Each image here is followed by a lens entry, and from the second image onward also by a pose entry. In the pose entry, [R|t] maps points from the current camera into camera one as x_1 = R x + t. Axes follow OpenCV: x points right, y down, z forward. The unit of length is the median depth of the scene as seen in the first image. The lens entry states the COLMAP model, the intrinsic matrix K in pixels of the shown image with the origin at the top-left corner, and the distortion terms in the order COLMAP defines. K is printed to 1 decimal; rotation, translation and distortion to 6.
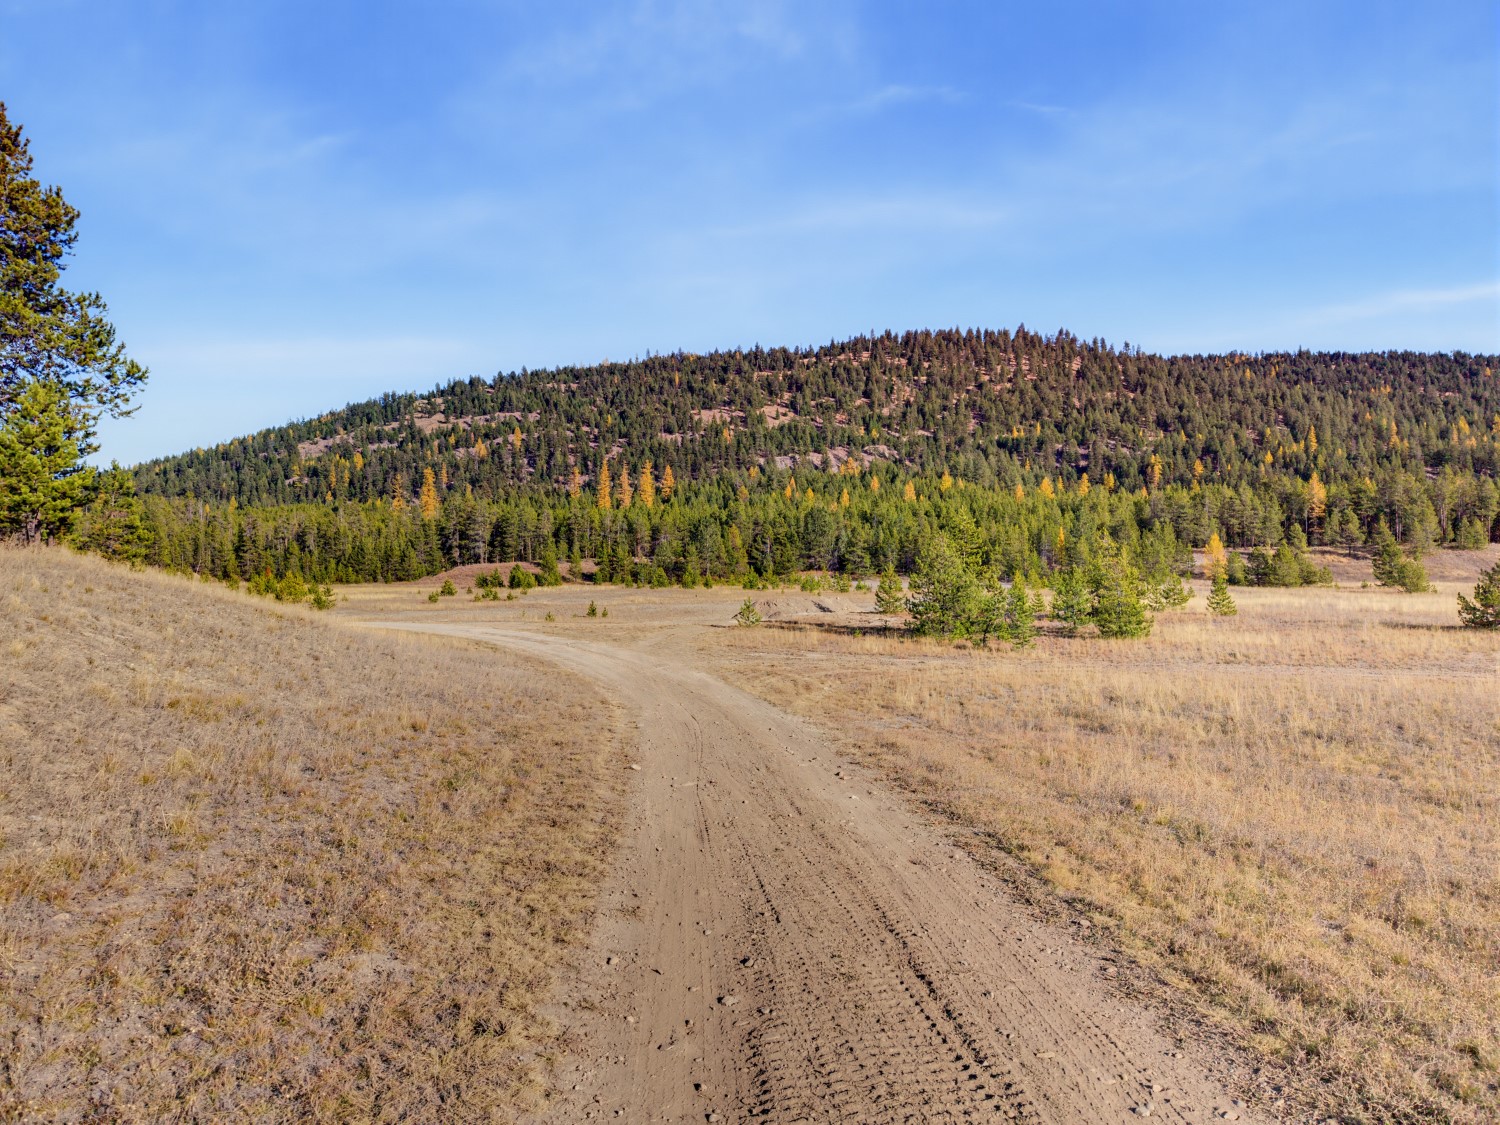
lens RADIAL K [[950.9, 0, 750.0], [0, 950.9, 562.5], [0, 0, 1]] dist [0.034254, -0.028770]
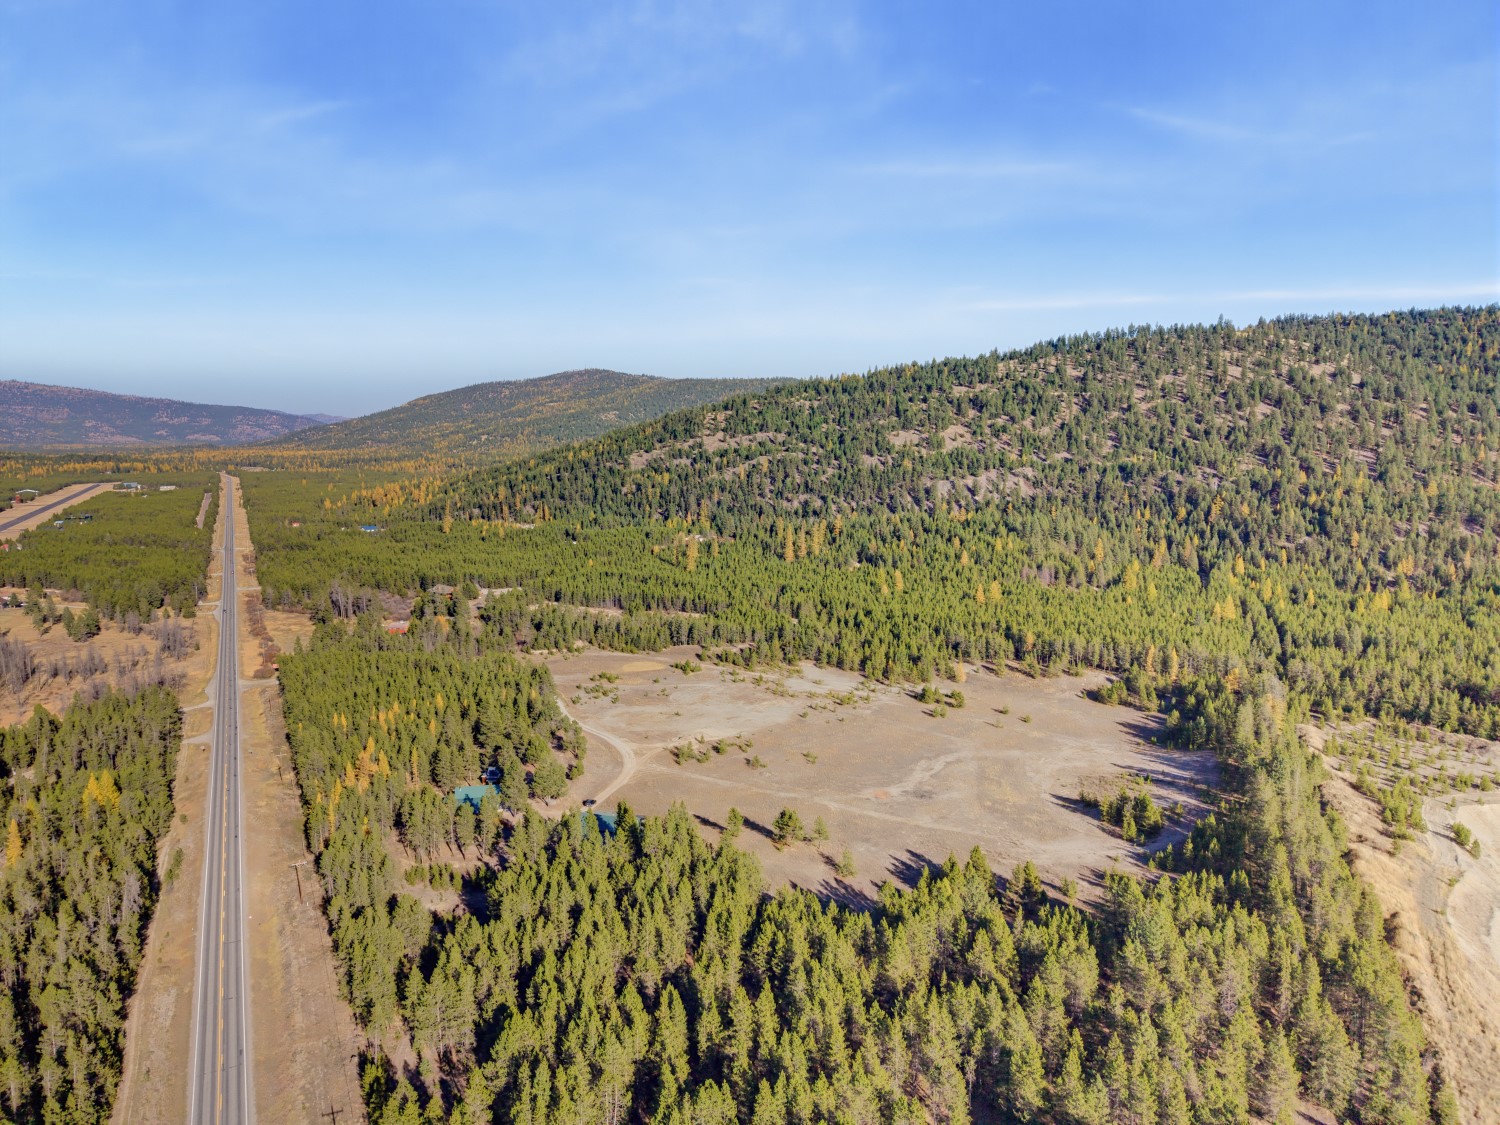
lens RADIAL K [[950.9, 0, 750.0], [0, 950.9, 562.5], [0, 0, 1]] dist [0.034254, -0.028770]
pose [[0.945024, 0.033219, -0.325309, 0.203987], [0.007791, 0.992257, 0.123956, -0.155604], [0.326908, -0.119675, 0.937448, -0.370793]]
